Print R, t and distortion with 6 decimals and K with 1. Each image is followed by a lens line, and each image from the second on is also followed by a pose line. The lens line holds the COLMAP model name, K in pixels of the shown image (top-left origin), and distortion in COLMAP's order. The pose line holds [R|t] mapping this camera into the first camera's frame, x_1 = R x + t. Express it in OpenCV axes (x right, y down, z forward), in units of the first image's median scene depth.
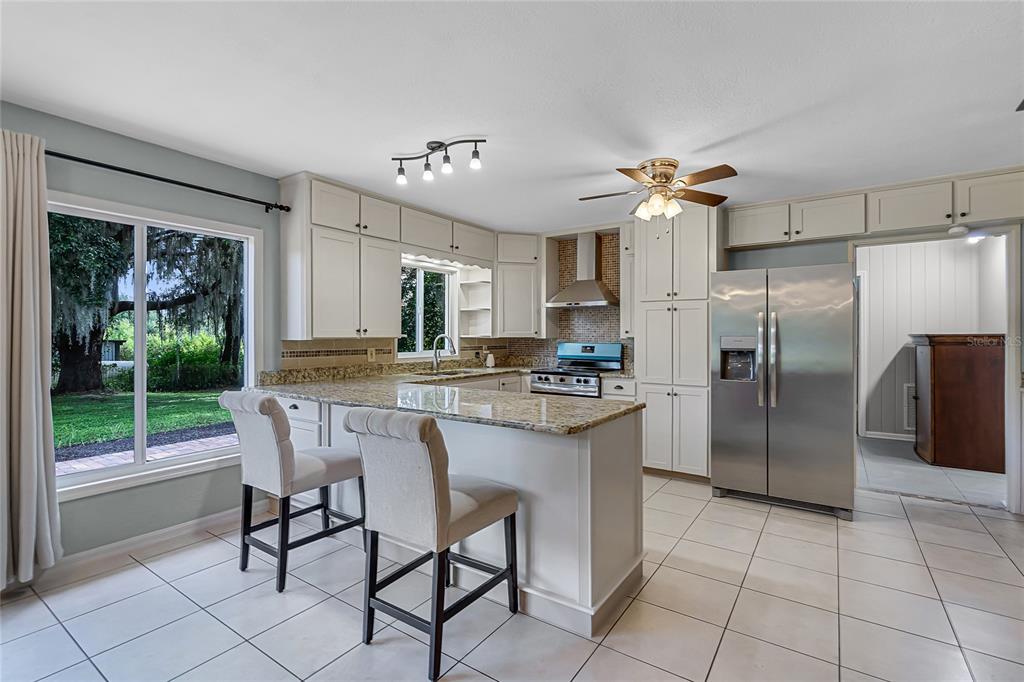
lens RADIAL K [[471.2, 0, 514.3], [0, 471.2, 337.1], [0, 0, 1]] dist [-0.001377, 0.000145]
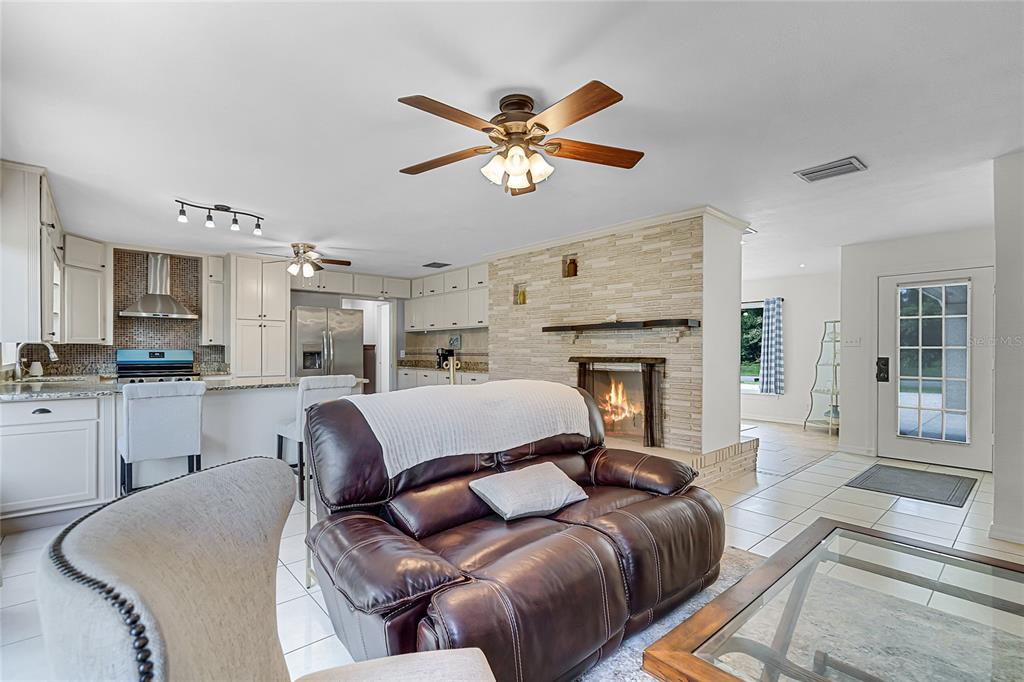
lens RADIAL K [[464.2, 0, 509.0], [0, 464.2, 348.8], [0, 0, 1]] dist [0.000399, -0.000042]
pose [[0.248051, 0.000368, 0.968747, -0.903436], [0.001597, 0.999998, -0.000789, 0.016534], [-0.968746, 0.001743, 0.248050, -0.128406]]
